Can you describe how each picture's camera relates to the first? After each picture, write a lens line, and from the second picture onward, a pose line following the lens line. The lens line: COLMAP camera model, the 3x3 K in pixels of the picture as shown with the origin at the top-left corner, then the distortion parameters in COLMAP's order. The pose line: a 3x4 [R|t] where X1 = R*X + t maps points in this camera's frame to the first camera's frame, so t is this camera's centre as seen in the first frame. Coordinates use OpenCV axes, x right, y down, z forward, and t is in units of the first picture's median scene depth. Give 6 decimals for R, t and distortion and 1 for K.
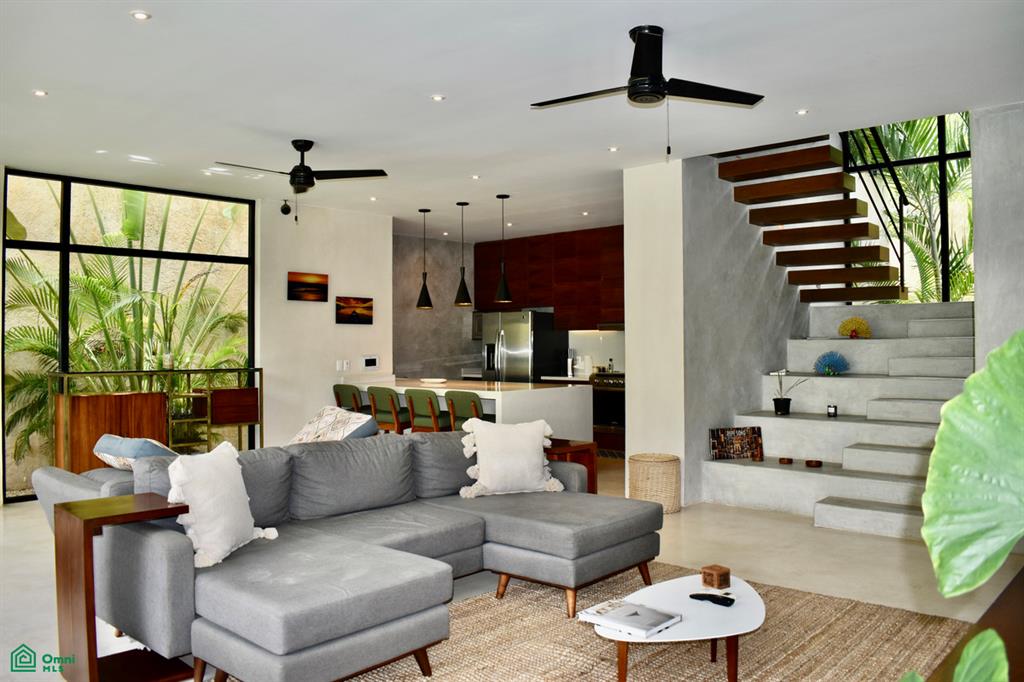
lens RADIAL K [[798.5, 0, 512.4], [0, 798.5, 342.8], [0, 0, 1]] dist [-0.092282, 0.009053]
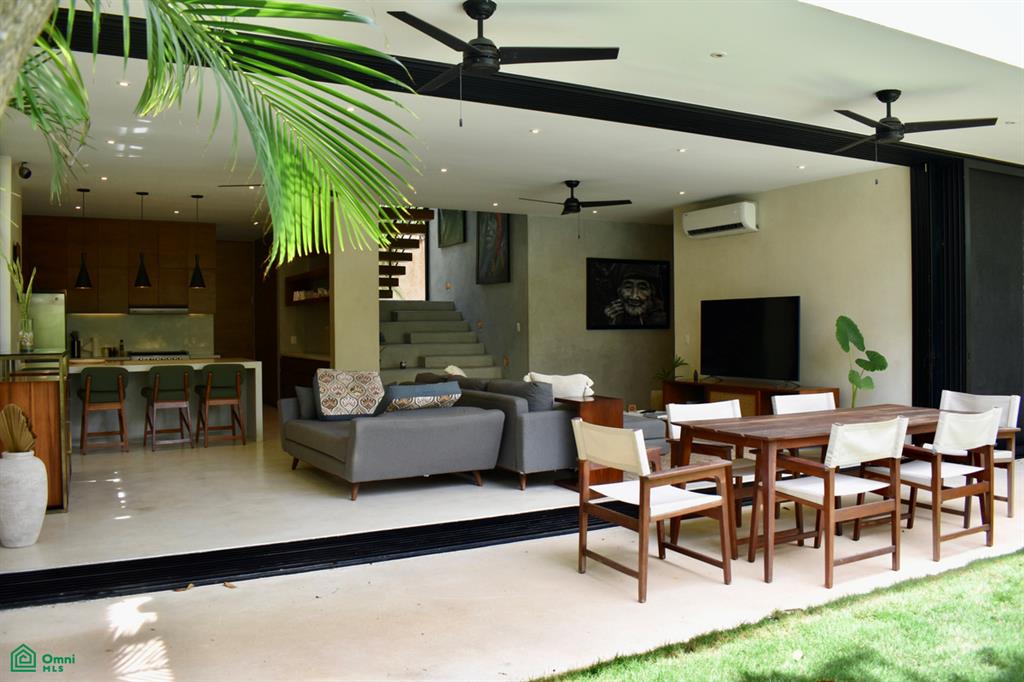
lens RADIAL K [[798.5, 0, 517.0], [0, 798.5, 340.2], [0, 0, 1]] dist [-0.092282, 0.009053]
pose [[0.322469, -0.013045, 0.946490, -0.865142], [0.004064, 0.999915, 0.012397, 0.011365], [-0.946571, -0.000151, 0.322494, 0.175781]]
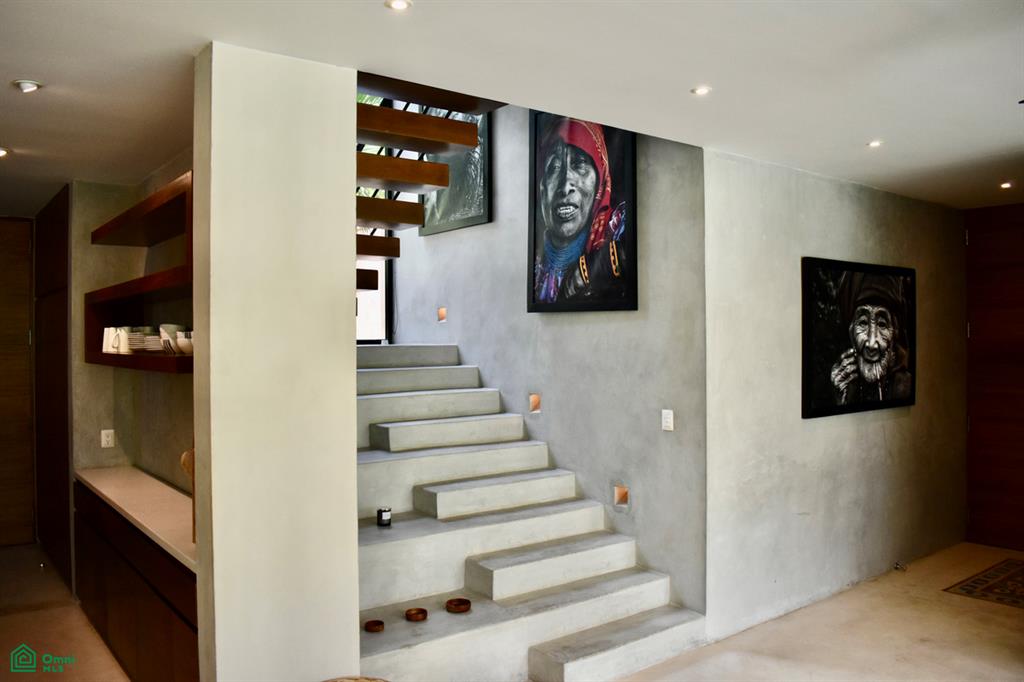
lens RADIAL K [[798.5, 0, 510.9], [0, 798.5, 339.6], [0, 0, 1]] dist [-0.092282, 0.009053]
pose [[0.175278, 0.003415, 0.984513, -0.181365], [0.003658, 0.999985, -0.004120, -0.046258], [-0.984512, 0.004323, 0.175263, 0.603919]]
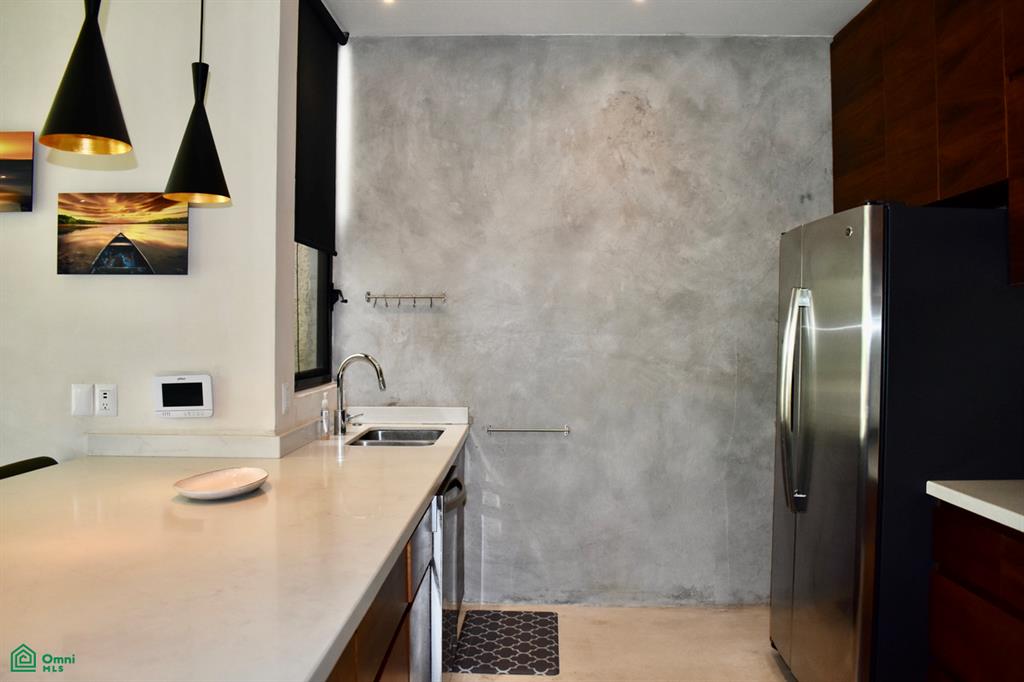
lens RADIAL K [[798.5, 0, 512.7], [0, 798.5, 338.5], [0, 0, 1]] dist [-0.092282, 0.009053]
pose [[0.657665, 0.020923, -0.753020, 0.150618], [-0.009001, 0.999761, 0.019917, -0.005192], [0.753257, -0.006321, 0.657696, 0.924881]]
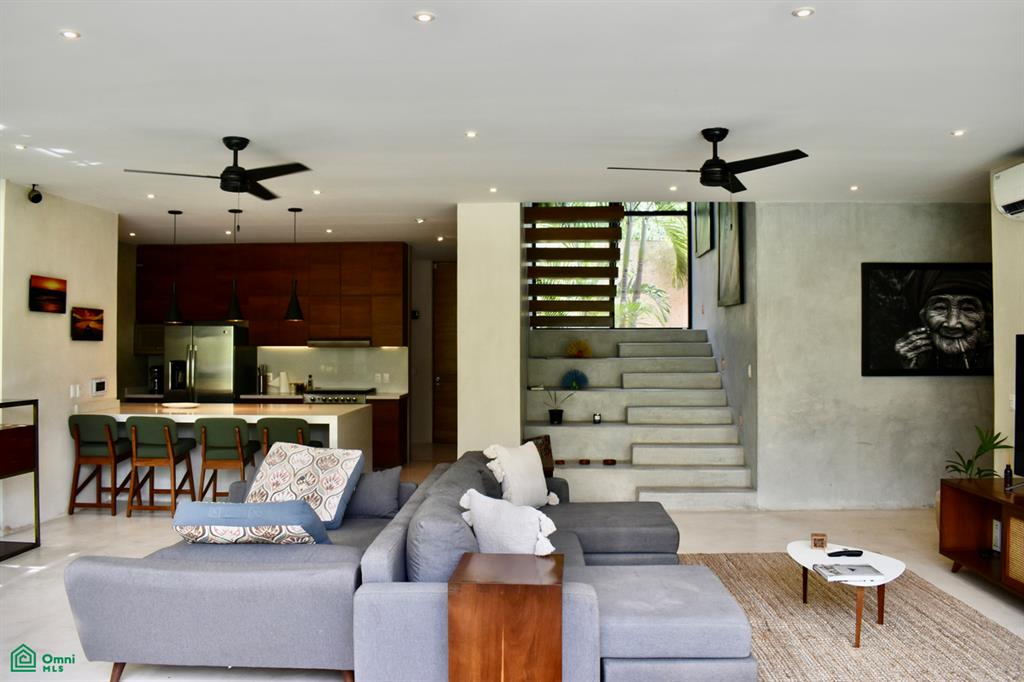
lens RADIAL K [[798.5, 0, 519.0], [0, 798.5, 338.6], [0, 0, 1]] dist [-0.092282, 0.009053]
pose [[0.765622, 0.010405, 0.643206, -0.380936], [-0.003578, 0.999923, -0.011918, -0.017842], [-0.643281, 0.006823, 0.765600, 0.093050]]
